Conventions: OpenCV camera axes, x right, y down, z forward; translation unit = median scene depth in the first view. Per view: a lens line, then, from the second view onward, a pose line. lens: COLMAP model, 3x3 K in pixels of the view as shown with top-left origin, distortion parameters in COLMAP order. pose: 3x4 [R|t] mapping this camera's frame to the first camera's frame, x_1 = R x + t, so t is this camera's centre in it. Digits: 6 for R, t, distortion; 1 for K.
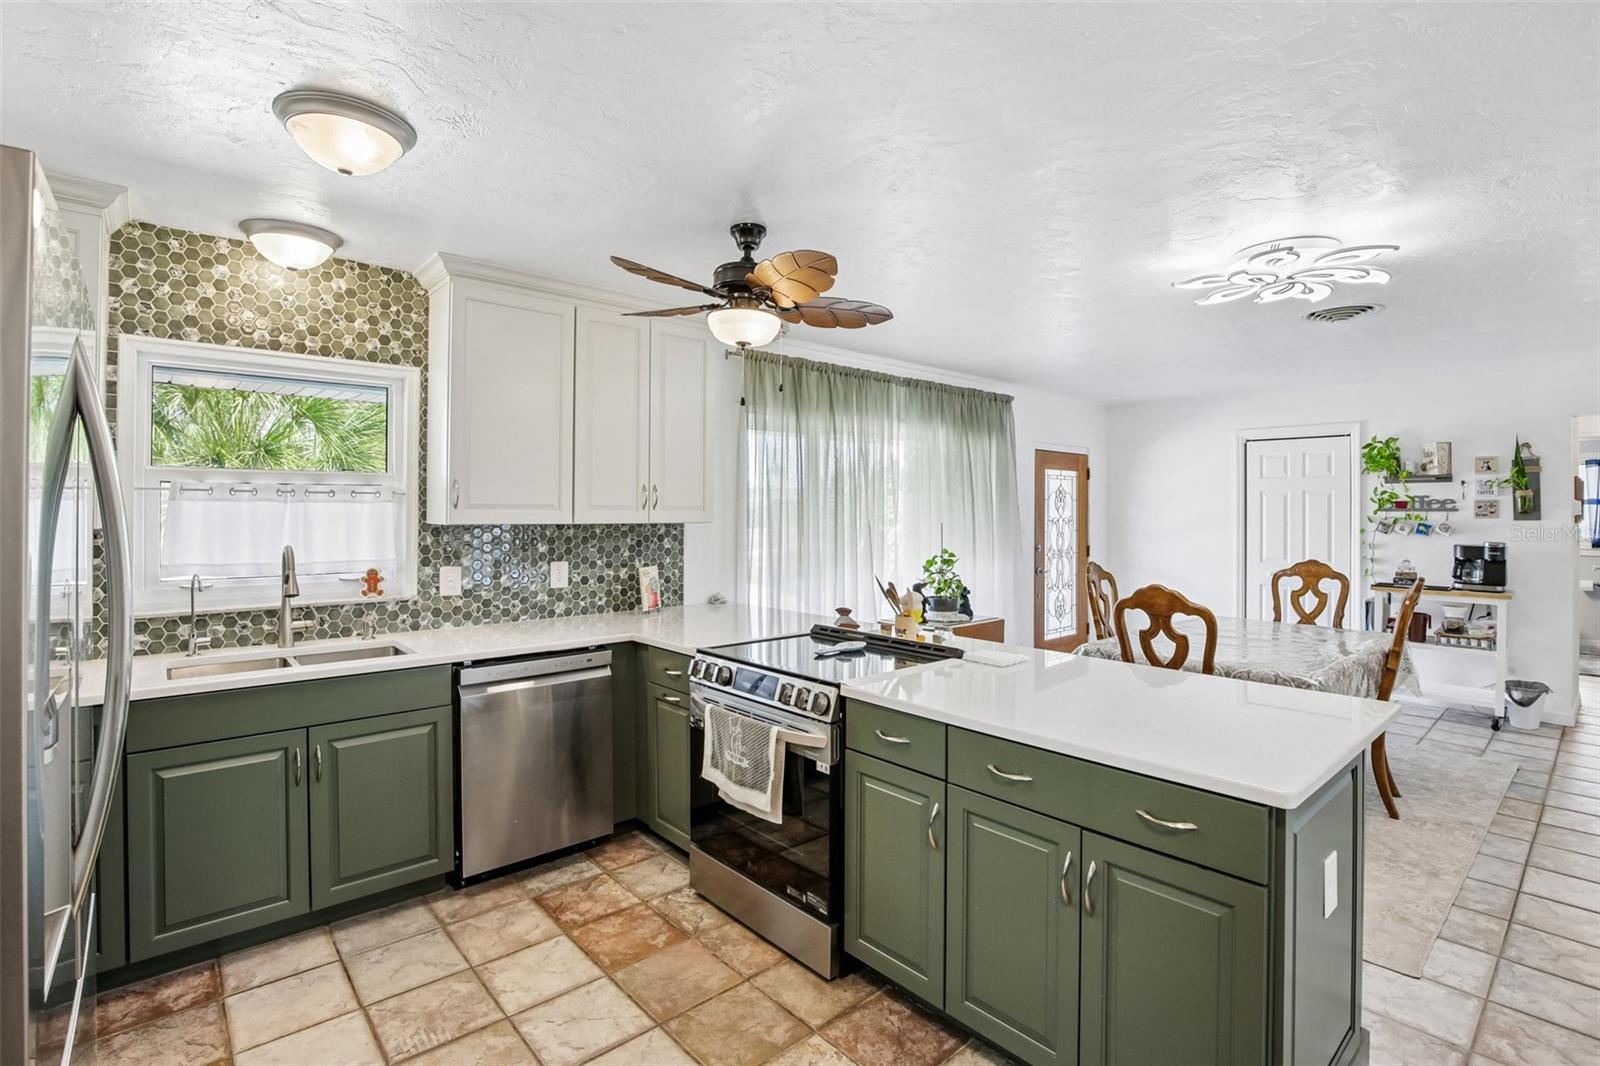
lens RADIAL K [[749.5, 0, 810.6], [0, 749.5, 506.7], [0, 0, 1]] dist [-0.022941, 0.001259]
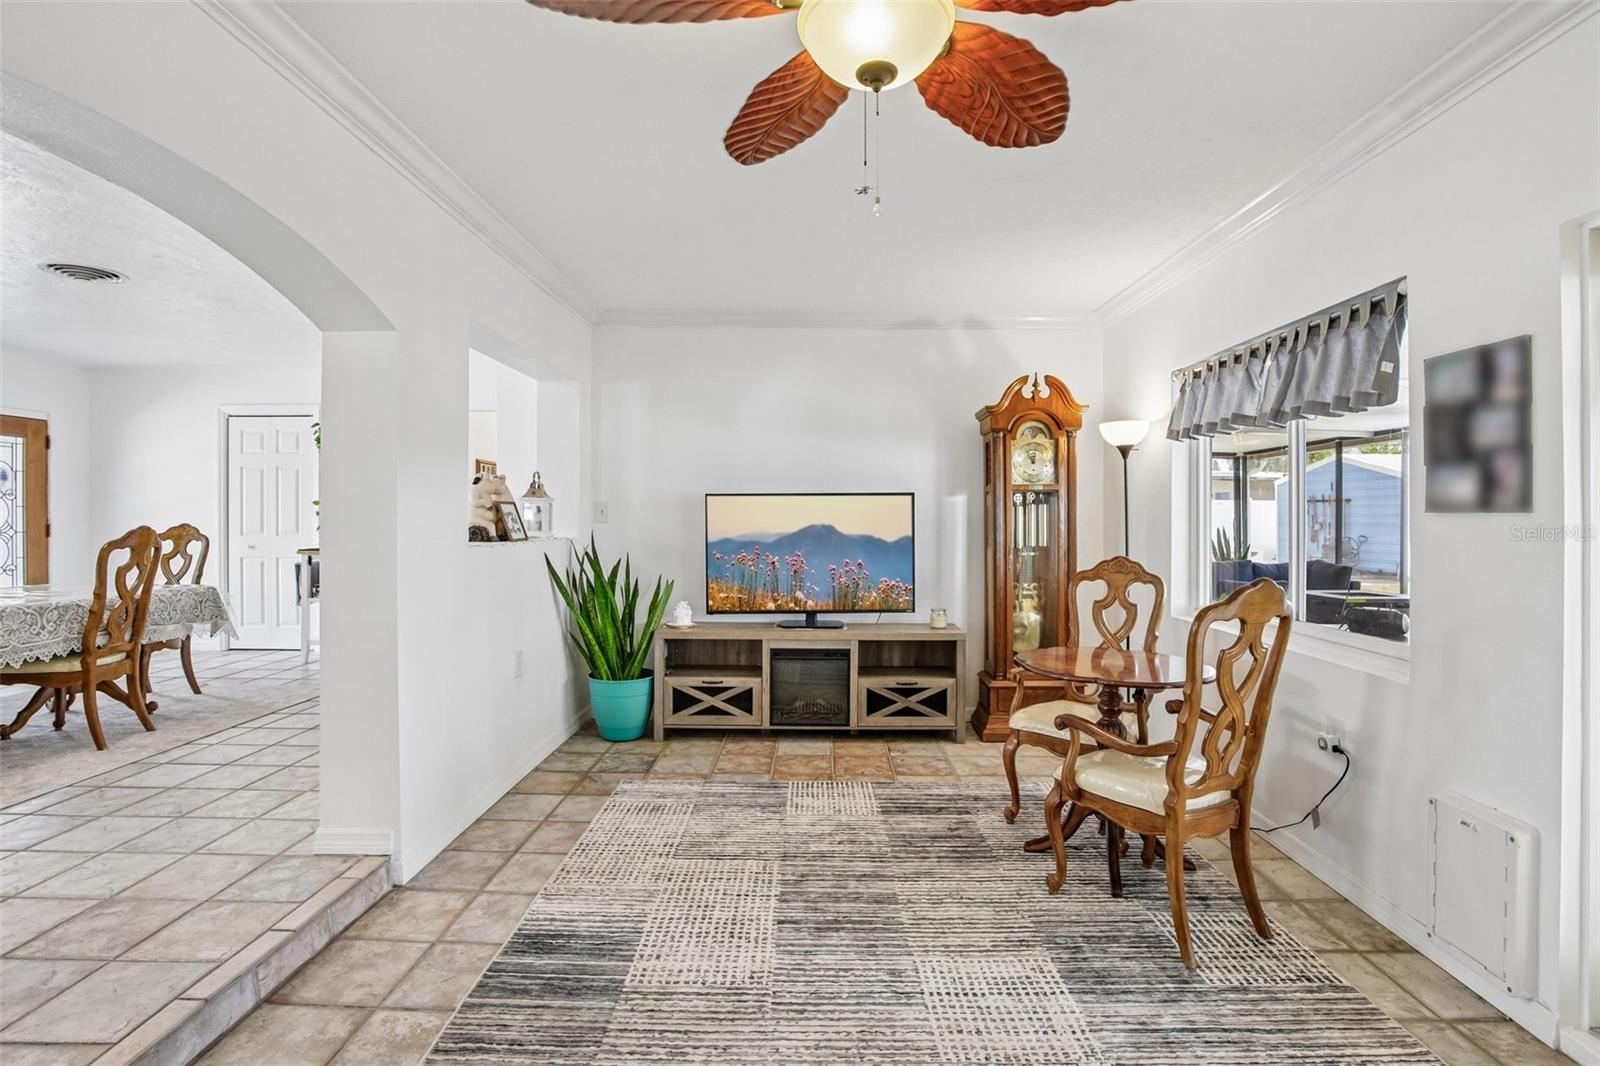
lens RADIAL K [[749.5, 0, 799.1], [0, 749.5, 519.5], [0, 0, 1]] dist [-0.022941, 0.001259]
pose [[0.674454, -0.005237, 0.738298, 0.488106], [-0.001629, 0.999962, 0.008581, 0.055267], [-0.738315, -0.006990, 0.674420, -0.325198]]
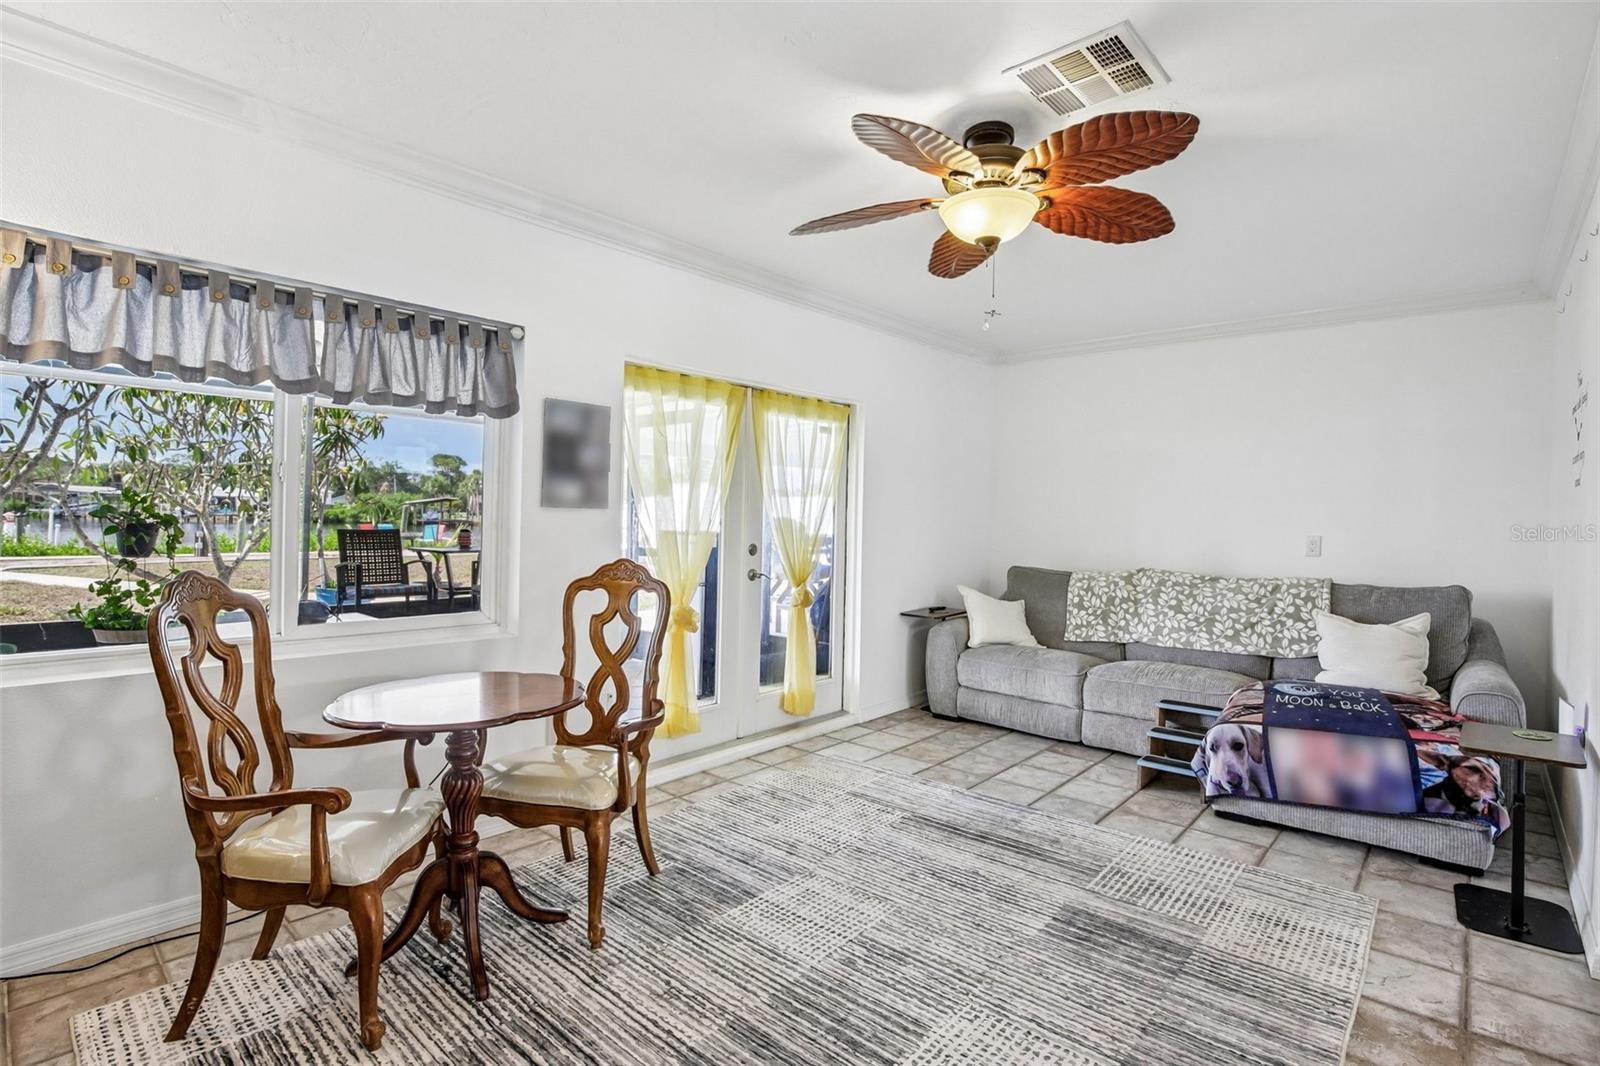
lens RADIAL K [[749.5, 0, 834.2], [0, 749.5, 509.4], [0, 0, 1]] dist [-0.022941, 0.001259]
pose [[-0.989383, -0.027874, -0.142631, 0.917477], [-0.025207, 0.999473, -0.020469, 0.063274], [0.143127, -0.016657, -0.989564, 0.356571]]
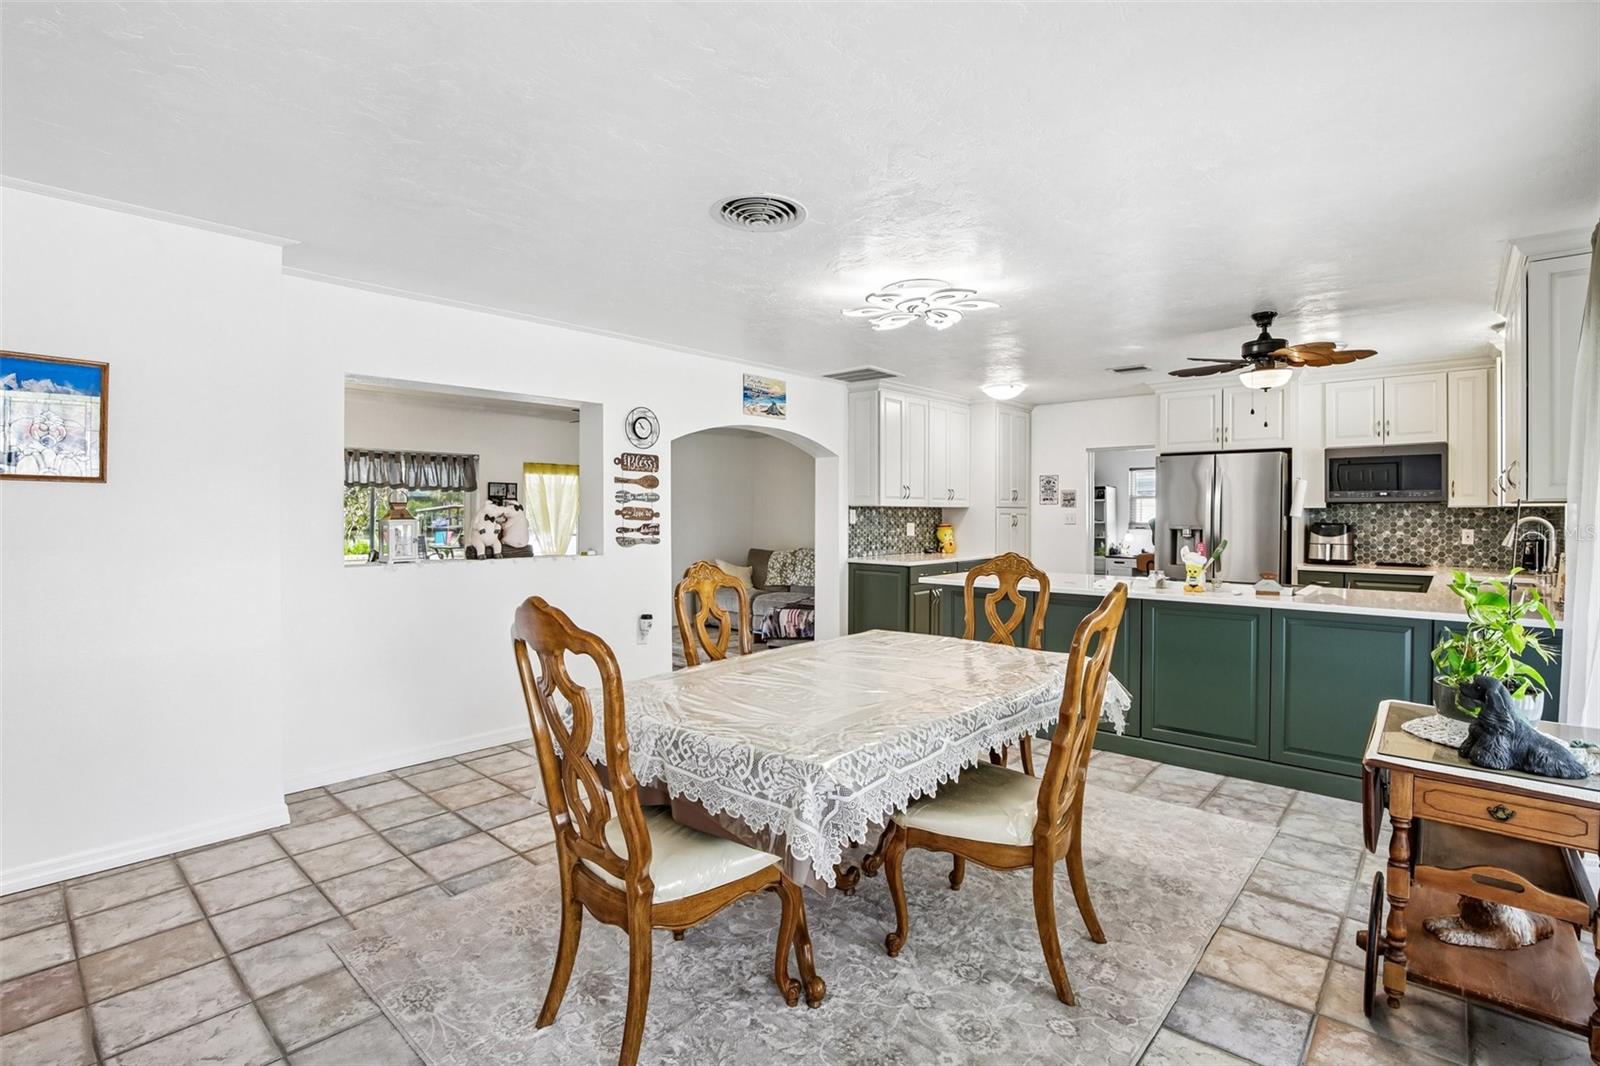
lens RADIAL K [[749.5, 0, 810.0], [0, 749.5, 511.2], [0, 0, 1]] dist [-0.022941, 0.001259]
pose [[-0.992311, -0.003817, -0.123707, 0.574218], [-0.002468, 0.999936, -0.011054, 0.036741], [0.123741, -0.010664, -0.992257, 1.398427]]
